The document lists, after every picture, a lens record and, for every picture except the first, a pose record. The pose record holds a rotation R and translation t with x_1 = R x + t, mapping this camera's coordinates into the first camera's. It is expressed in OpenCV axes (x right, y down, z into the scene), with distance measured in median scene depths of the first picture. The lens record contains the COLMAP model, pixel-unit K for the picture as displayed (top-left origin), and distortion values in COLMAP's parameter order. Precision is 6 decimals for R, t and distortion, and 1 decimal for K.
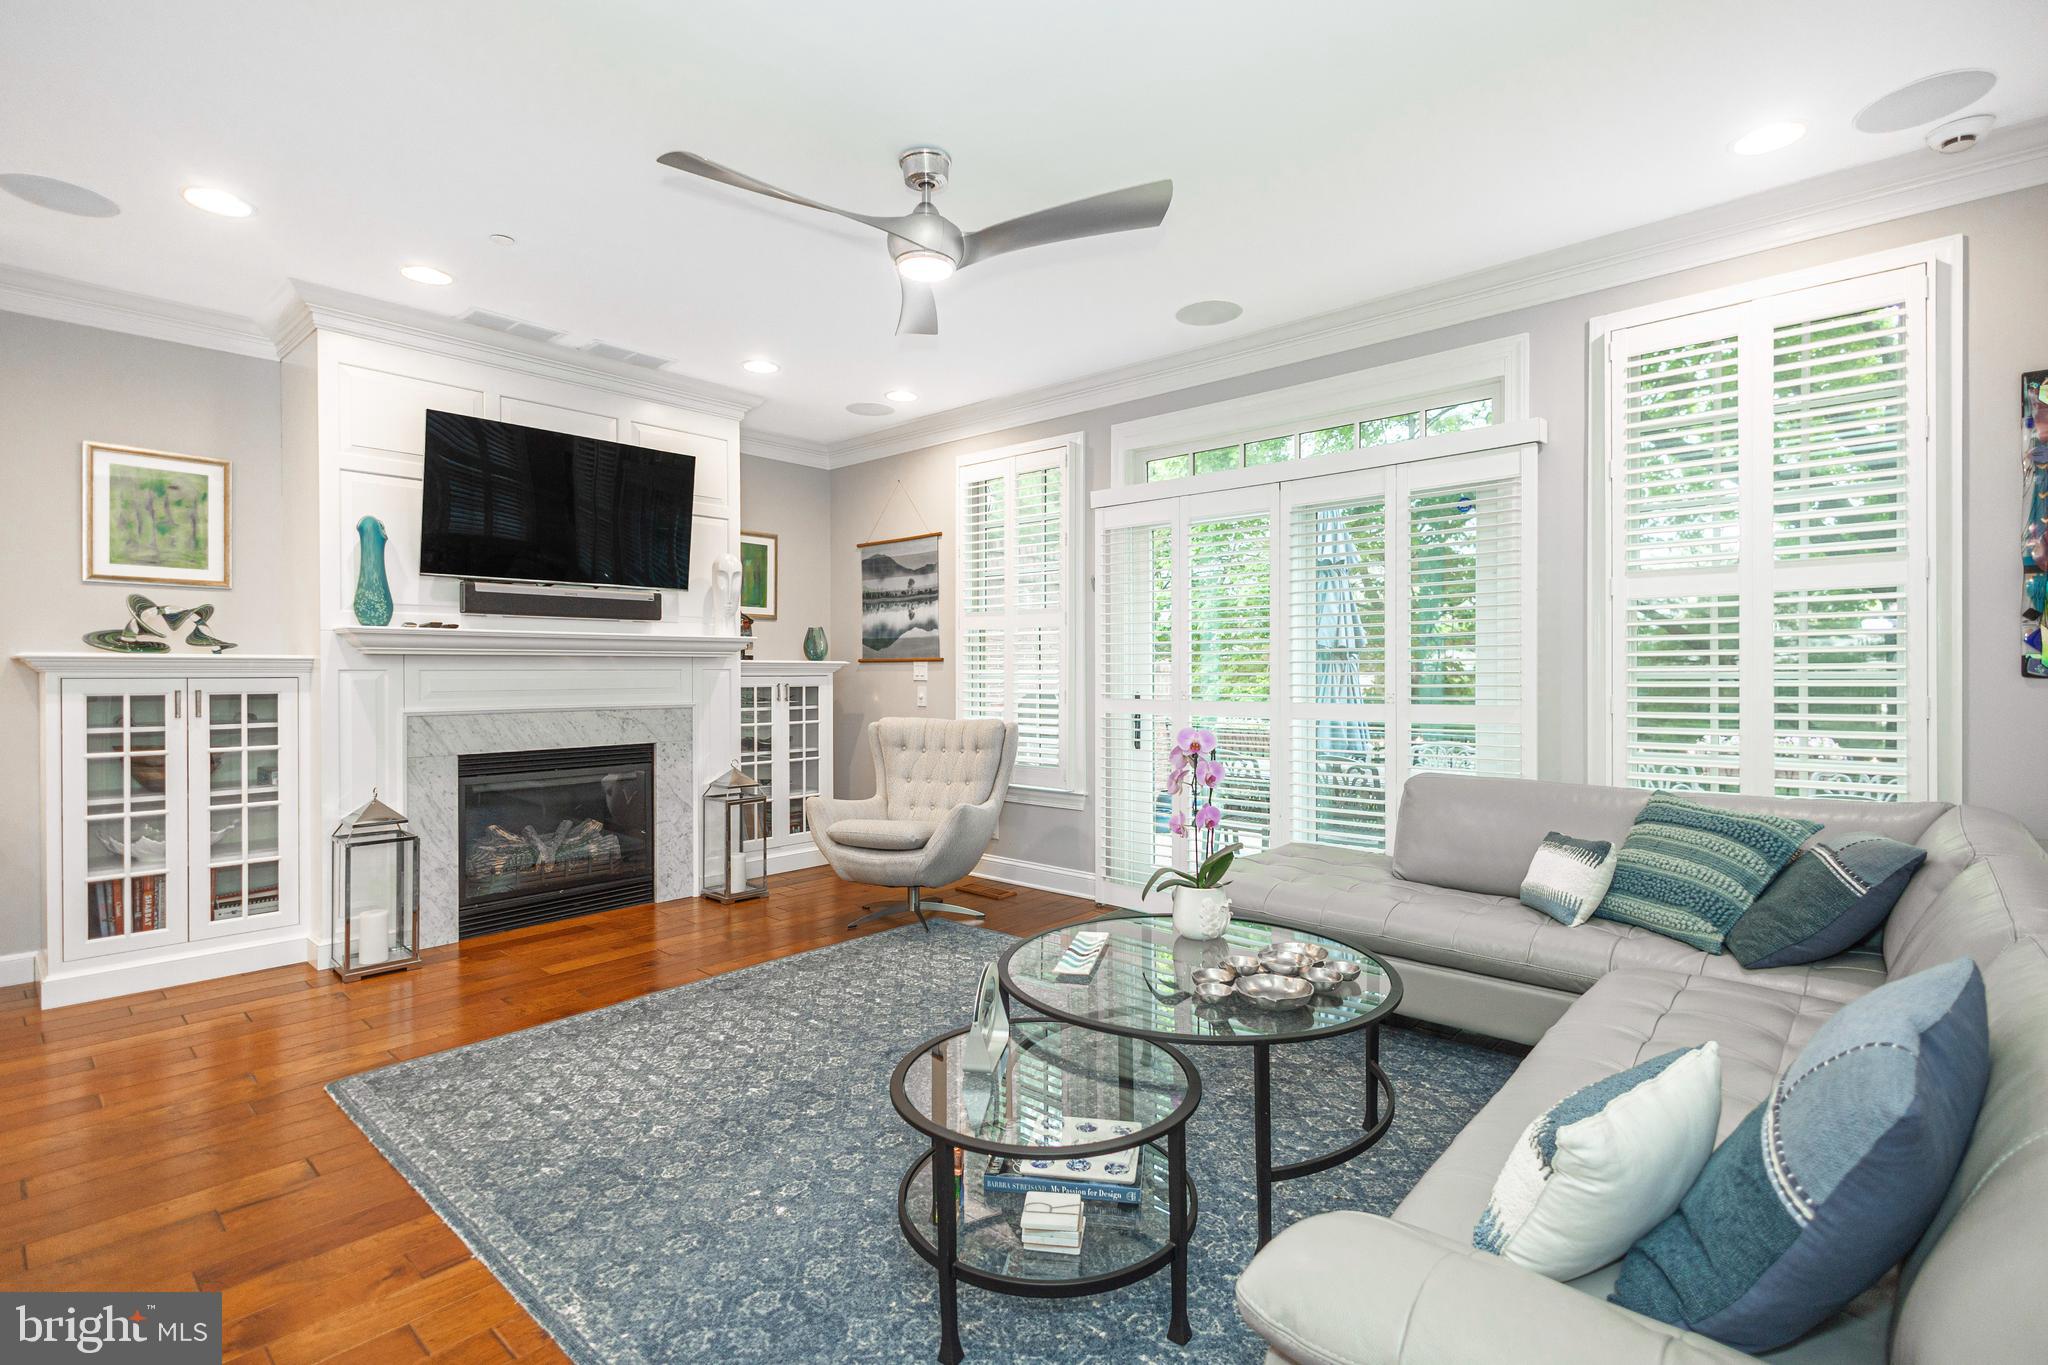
lens RADIAL K [[951.4, 0, 1024.1], [0, 951.4, 674.8], [0, 0, 1]] dist [0.008243, -0.001378]
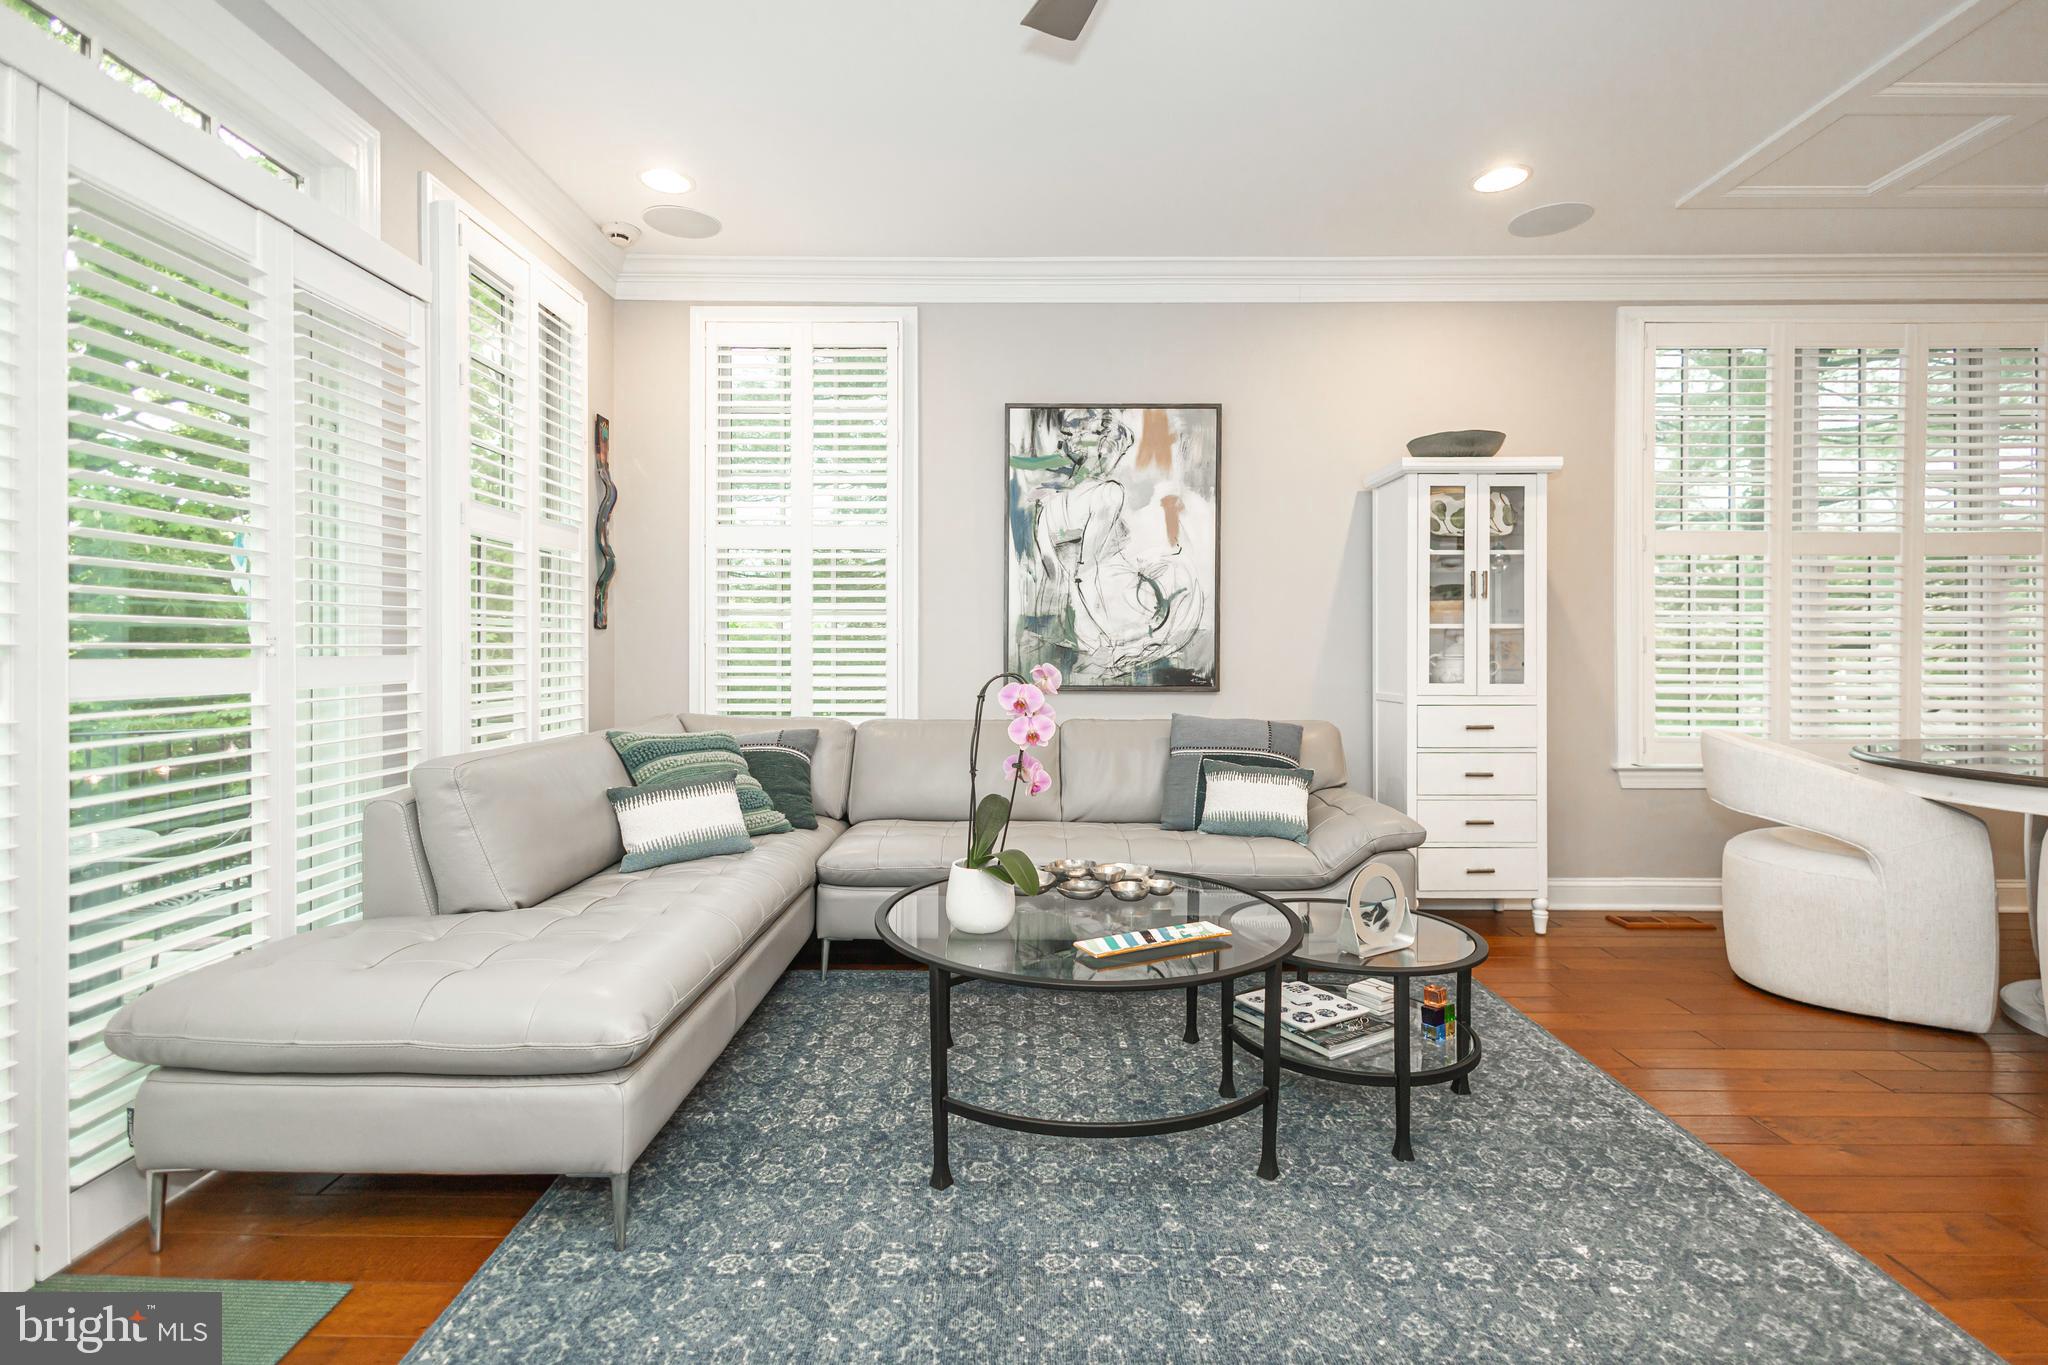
lens RADIAL K [[951.4, 0, 1011.5], [0, 951.4, 649.4], [0, 0, 1]] dist [0.008243, -0.001378]
pose [[-0.658331, 0.003674, 0.752720, -0.280272], [0.001928, 0.999993, -0.003194, 0.027236], [-0.752726, -0.000651, -0.658333, 0.968723]]
